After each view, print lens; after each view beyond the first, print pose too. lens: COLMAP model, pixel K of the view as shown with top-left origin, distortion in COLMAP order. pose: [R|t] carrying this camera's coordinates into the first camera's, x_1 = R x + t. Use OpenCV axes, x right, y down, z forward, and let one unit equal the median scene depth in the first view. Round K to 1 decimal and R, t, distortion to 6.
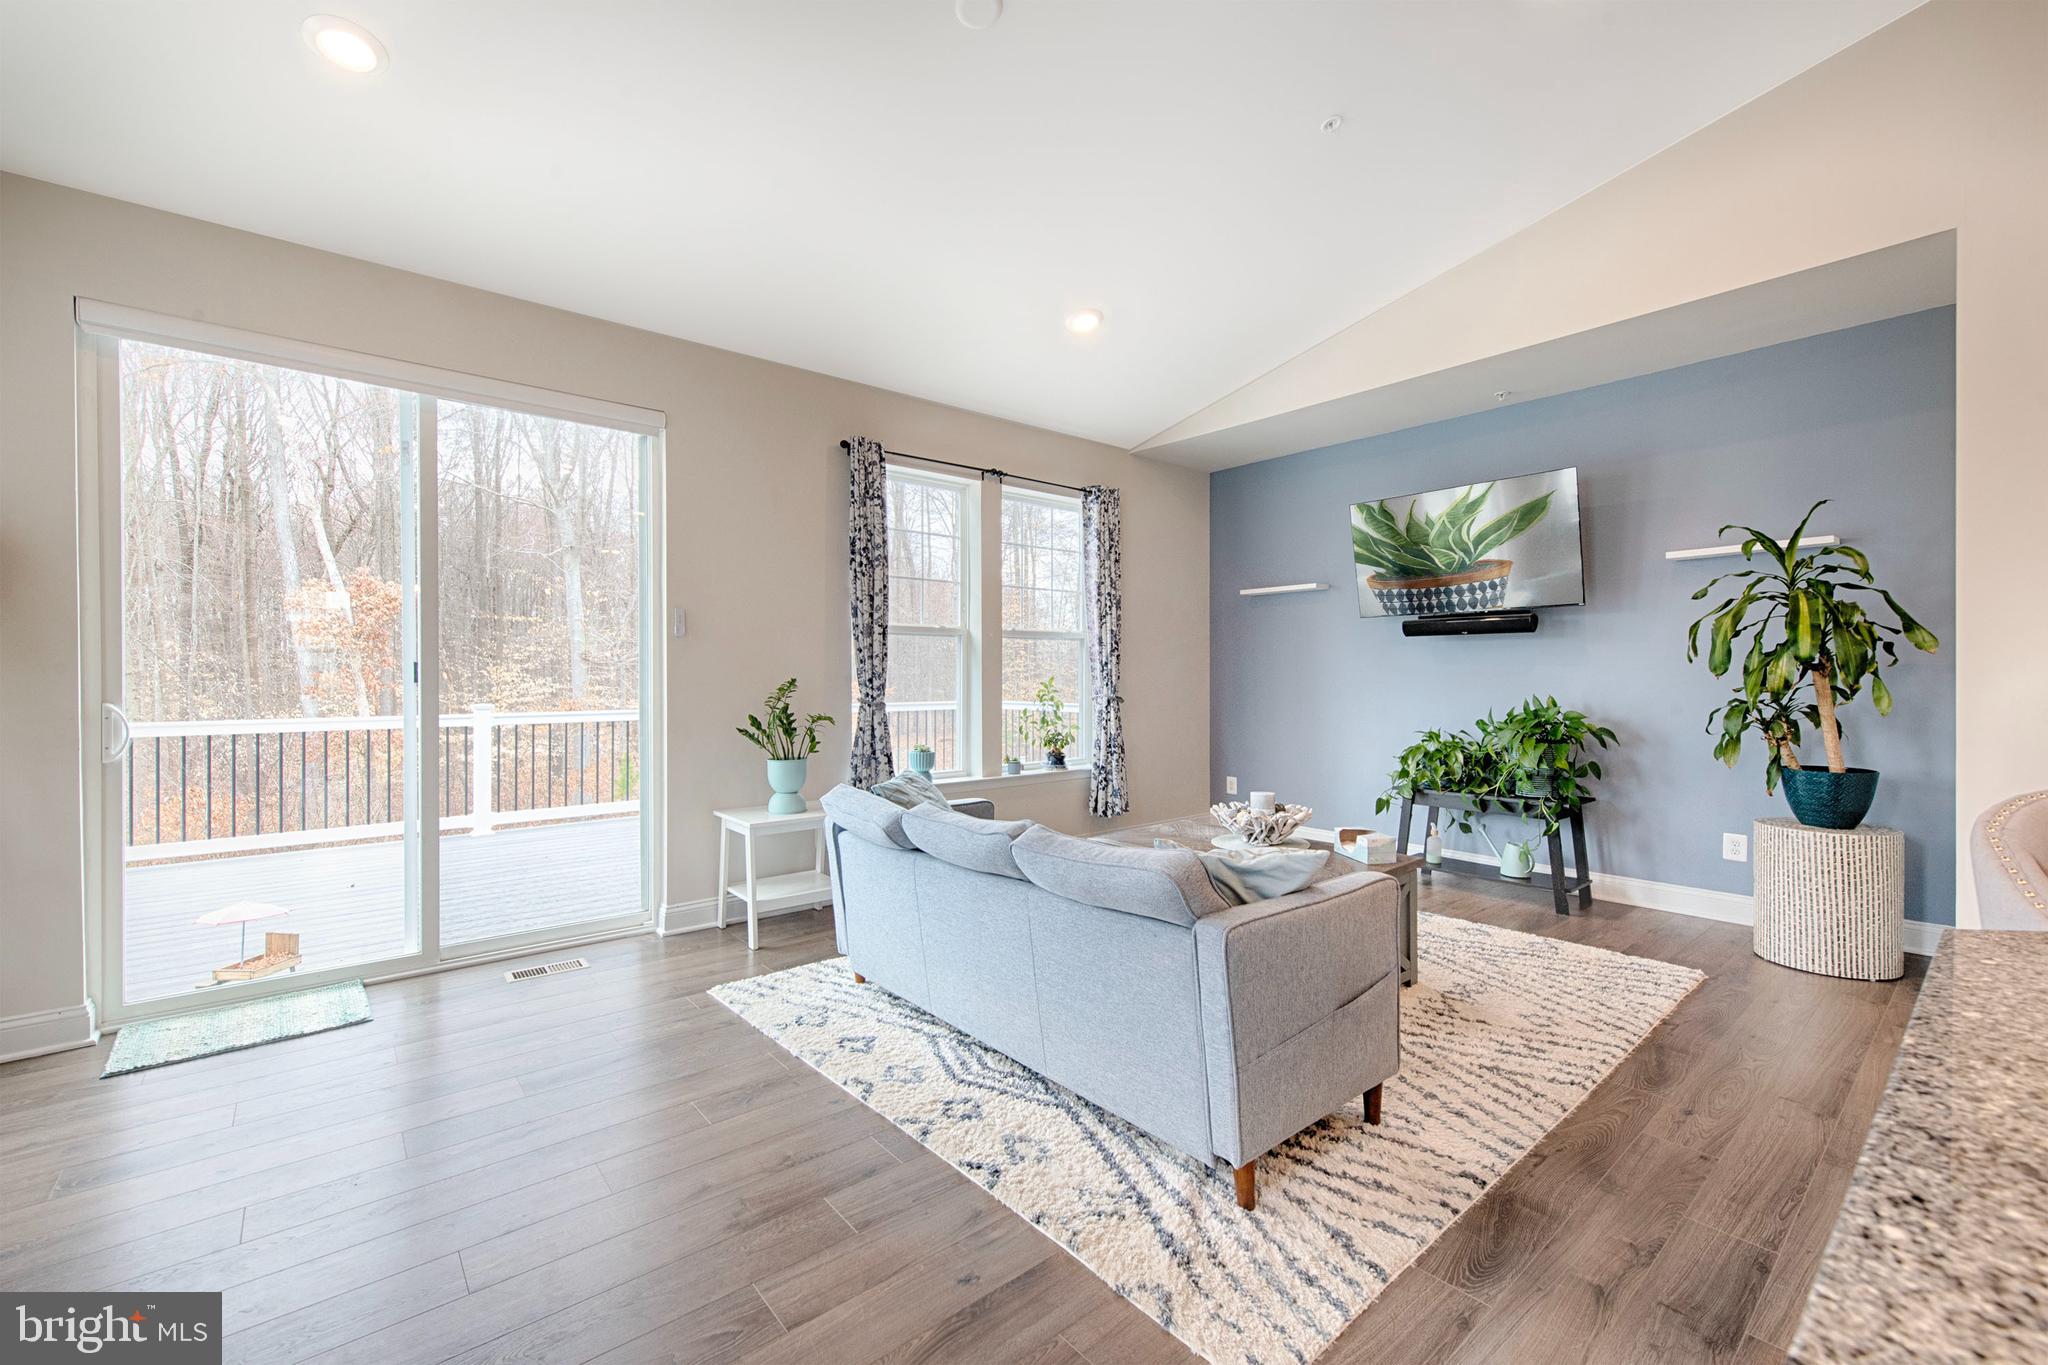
lens RADIAL K [[844.5, 0, 1024.0], [0, 844.5, 682.5], [0, 0, 1]] dist [0.008730, -0.000340]
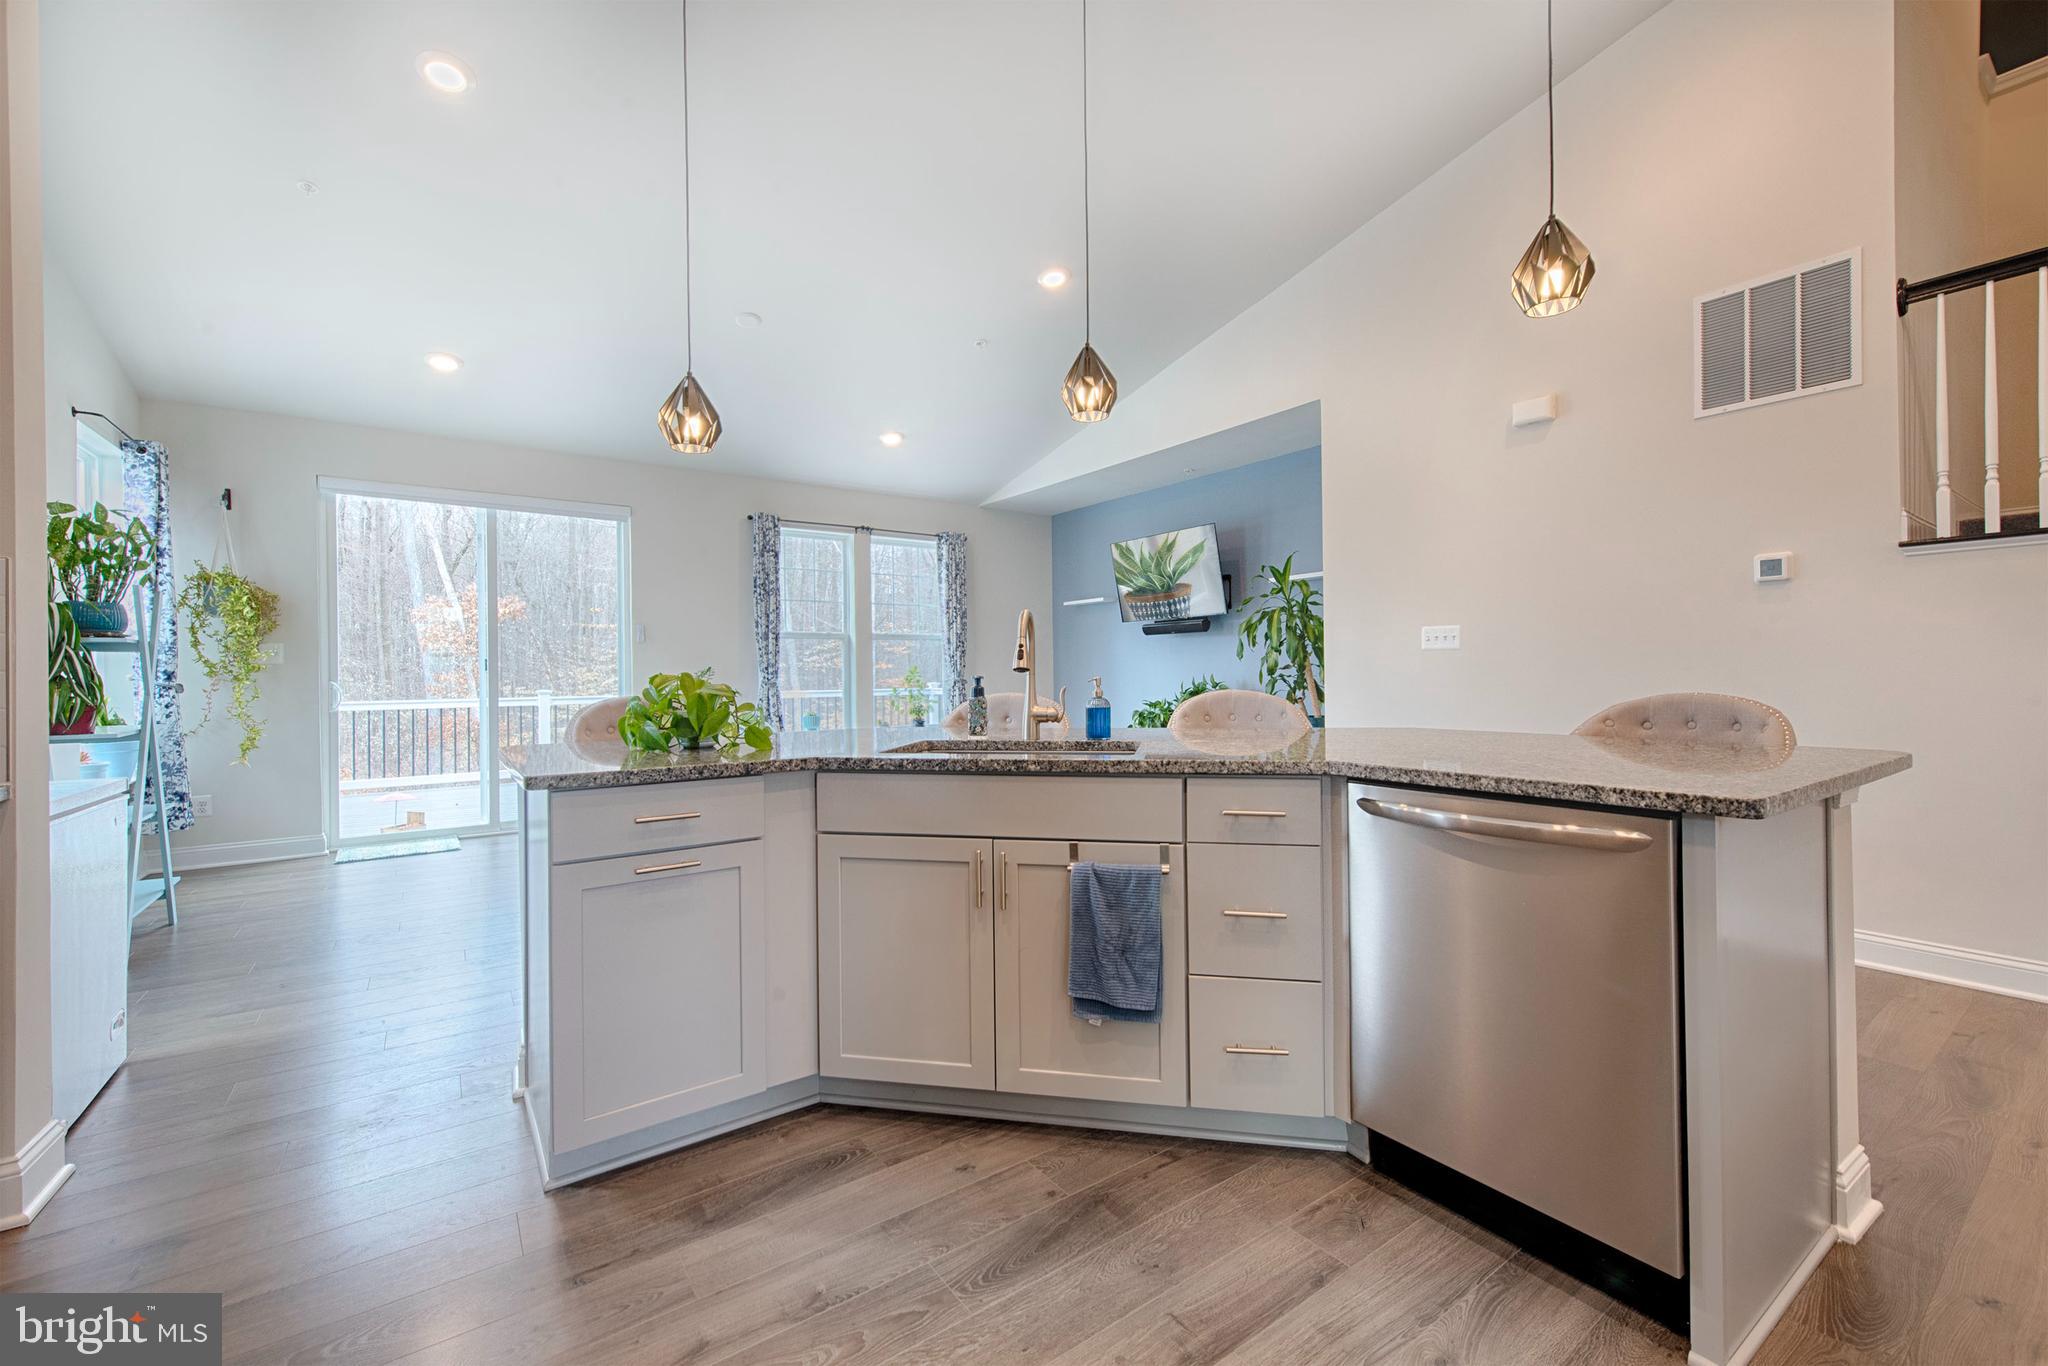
lens RADIAL K [[821.7, 0, 1028.7], [0, 821.7, 678.2], [0, 0, 1]] dist [0.001738, 0.000217]
pose [[0.997323, -0.009347, -0.072520, 0.375654], [0.009270, 0.999956, -0.001398, 0.020414], [0.072530, 0.000722, 0.997366, -0.438698]]
